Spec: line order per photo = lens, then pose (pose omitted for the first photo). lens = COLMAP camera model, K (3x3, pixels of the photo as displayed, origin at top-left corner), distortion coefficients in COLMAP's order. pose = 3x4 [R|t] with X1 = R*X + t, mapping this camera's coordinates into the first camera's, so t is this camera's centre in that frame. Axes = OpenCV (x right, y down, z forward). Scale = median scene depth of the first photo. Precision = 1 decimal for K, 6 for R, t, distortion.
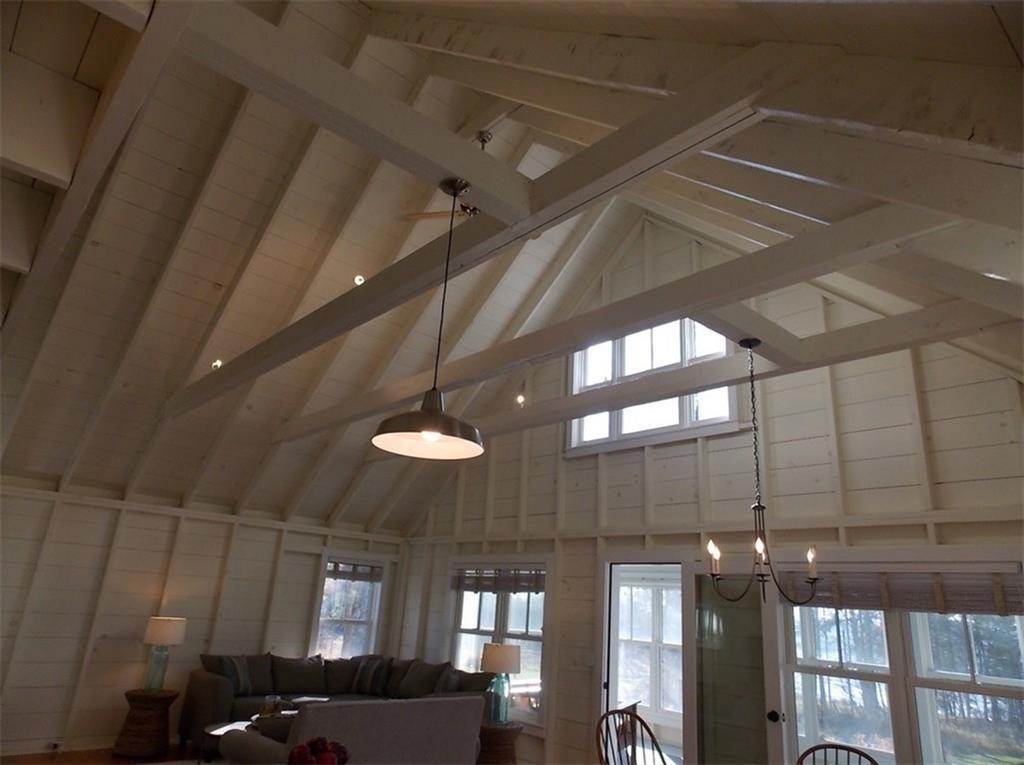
lens RADIAL K [[675.7, 0, 512.0], [0, 675.7, 382.5], [0, 0, 1]] dist [0.008339, -0.003537]
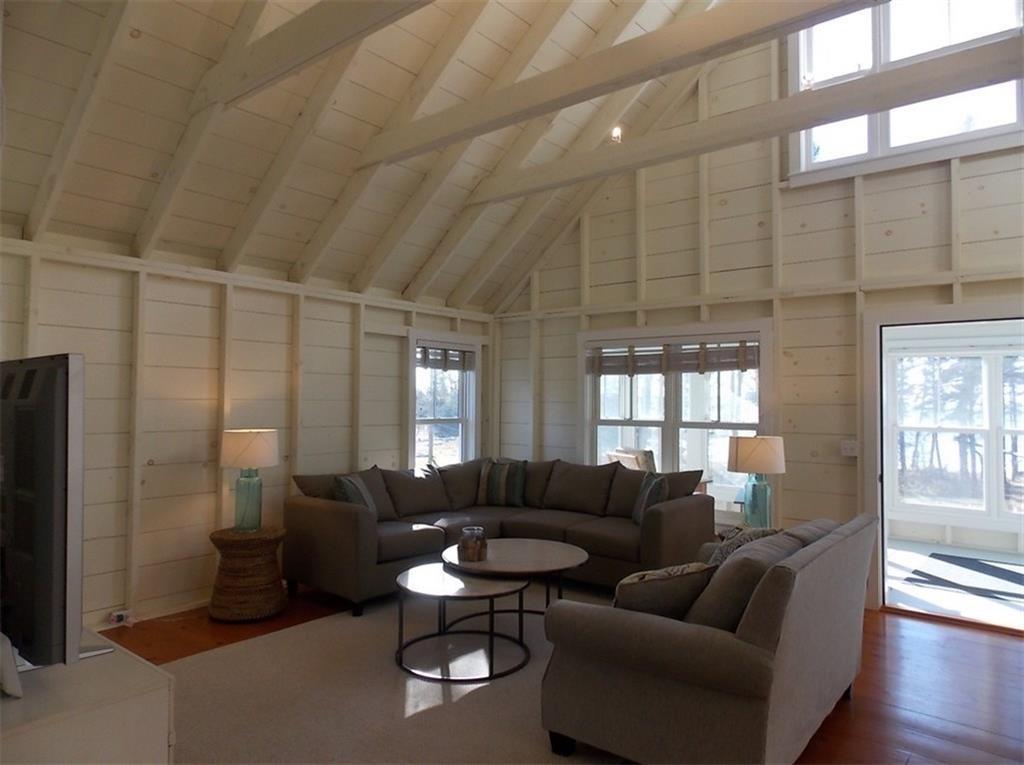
lens RADIAL K [[675.7, 0, 512.0], [0, 675.7, 382.5], [0, 0, 1]] dist [0.008339, -0.003537]
pose [[0.985316, -0.049775, 0.163327, -0.322305], [-0.000980, 0.954901, 0.296924, 0.092369], [-0.170740, -0.292724, 0.940830, 0.305134]]
